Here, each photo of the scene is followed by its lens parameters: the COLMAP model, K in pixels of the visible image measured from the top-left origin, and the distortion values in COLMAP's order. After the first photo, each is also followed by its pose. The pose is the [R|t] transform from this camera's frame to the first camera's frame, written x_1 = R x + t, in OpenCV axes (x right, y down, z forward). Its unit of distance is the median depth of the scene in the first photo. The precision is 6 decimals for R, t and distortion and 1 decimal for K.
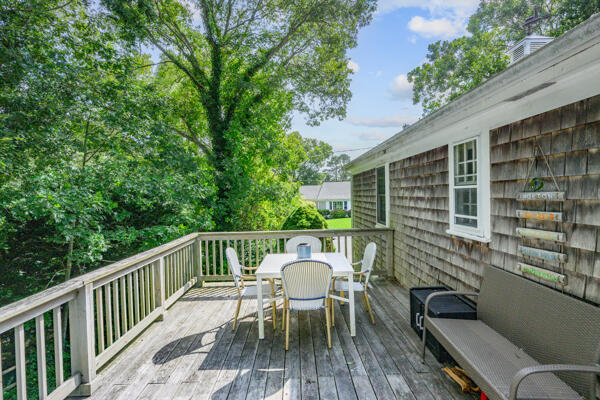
lens RADIAL K [[313.8, 0, 297.8], [0, 313.8, 200.2], [0, 0, 1]] dist [-0.008661, -0.002161]
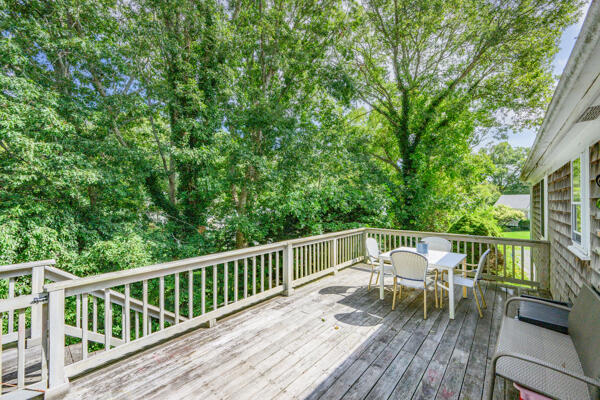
lens RADIAL K [[235.3, 0, 303.8], [0, 235.3, 200.5], [0, 0, 1]] dist [-0.015305, -0.000140]
pose [[0.753450, 0.020960, -0.657171, 0.288502], [-0.033515, 0.999417, -0.006549, -0.015791], [0.656650, 0.026959, 0.753713, -0.102852]]
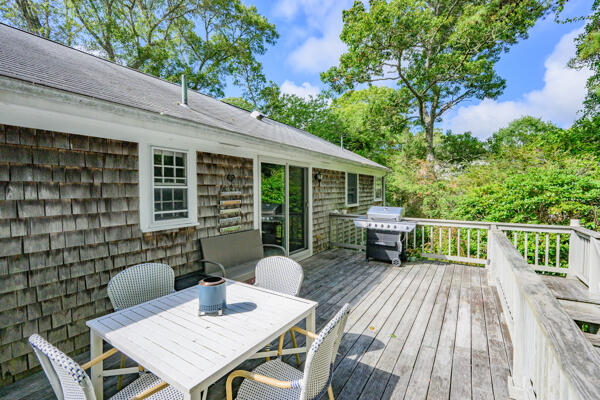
lens RADIAL K [[261.9, 0, 303.4], [0, 261.9, 199.4], [0, 0, 1]] dist [0.000644, 0.000043]
pose [[-0.846871, 0.006568, 0.531758, -0.348748], [0.032013, 0.998740, 0.038649, -0.014345], [-0.530834, 0.049753, -0.846014, 1.256771]]
